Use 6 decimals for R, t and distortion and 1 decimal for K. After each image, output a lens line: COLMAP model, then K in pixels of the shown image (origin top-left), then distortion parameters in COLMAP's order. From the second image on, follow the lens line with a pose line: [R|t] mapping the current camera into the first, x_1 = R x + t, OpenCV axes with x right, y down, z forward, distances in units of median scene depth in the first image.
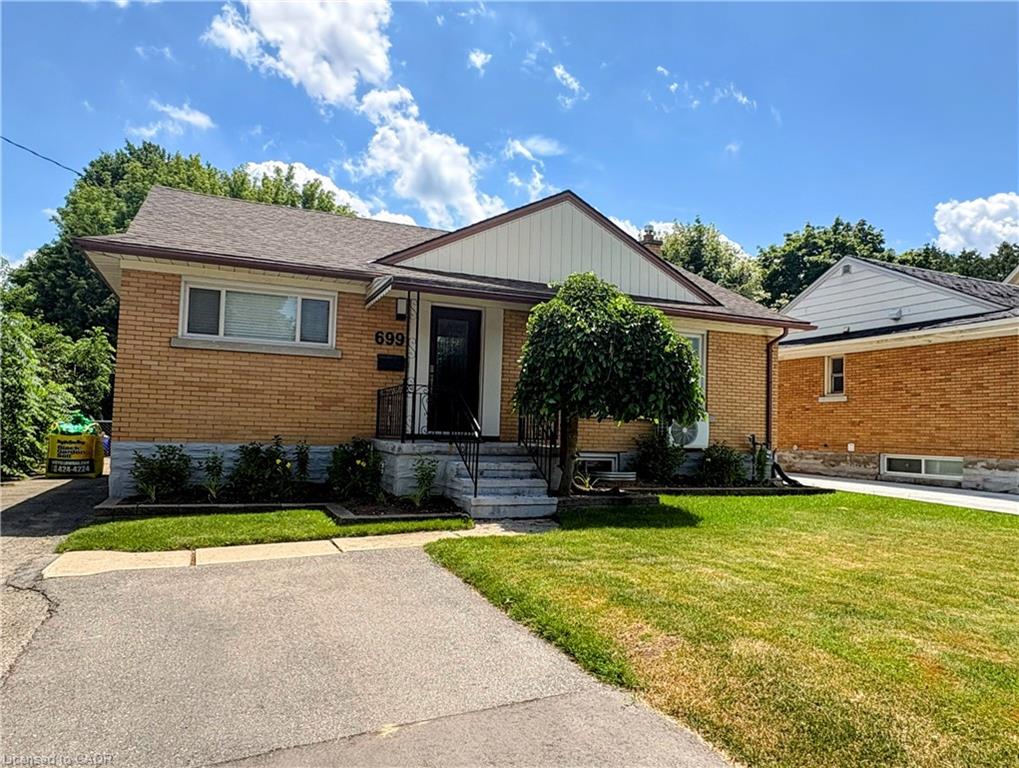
lens RADIAL K [[679.8, 0, 486.2], [0, 679.8, 394.8], [0, 0, 1]] dist [-0.001540, 0.001985]
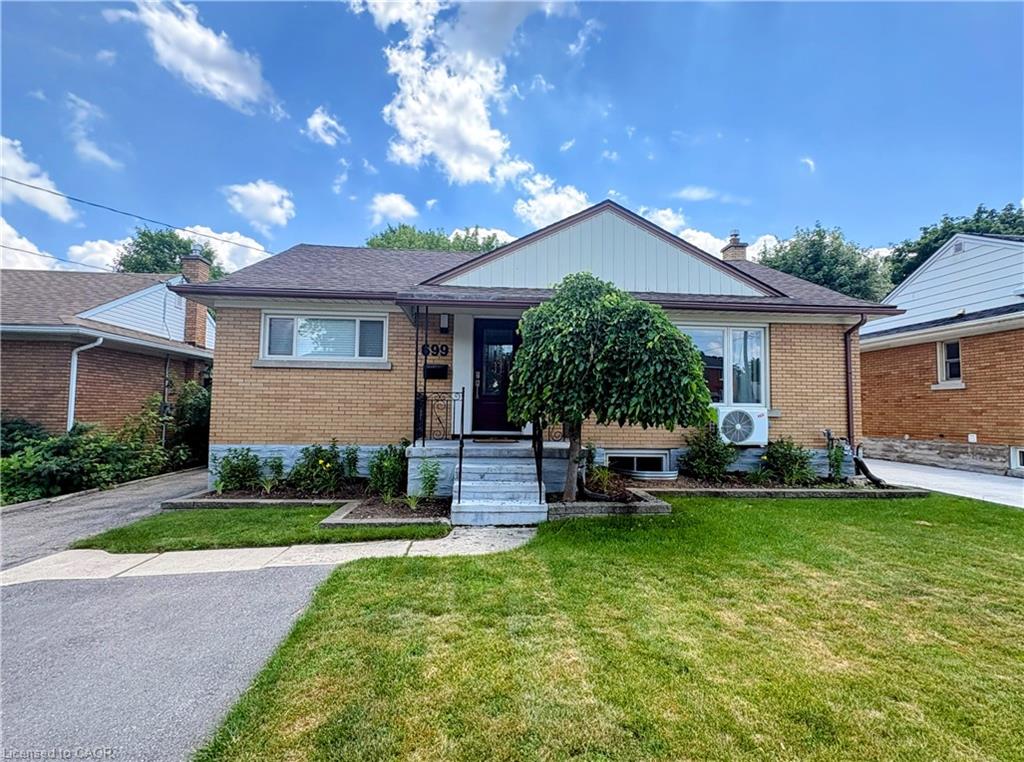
lens RADIAL K [[494.3, 0, 512.0], [0, 494.3, 381.0], [0, 0, 1]] dist [0.001399, -0.000303]
pose [[0.951210, -0.036678, -0.306357, 0.231578], [0.032055, 0.999284, -0.020108, -0.010713], [0.306875, 0.009306, 0.951704, 0.258247]]
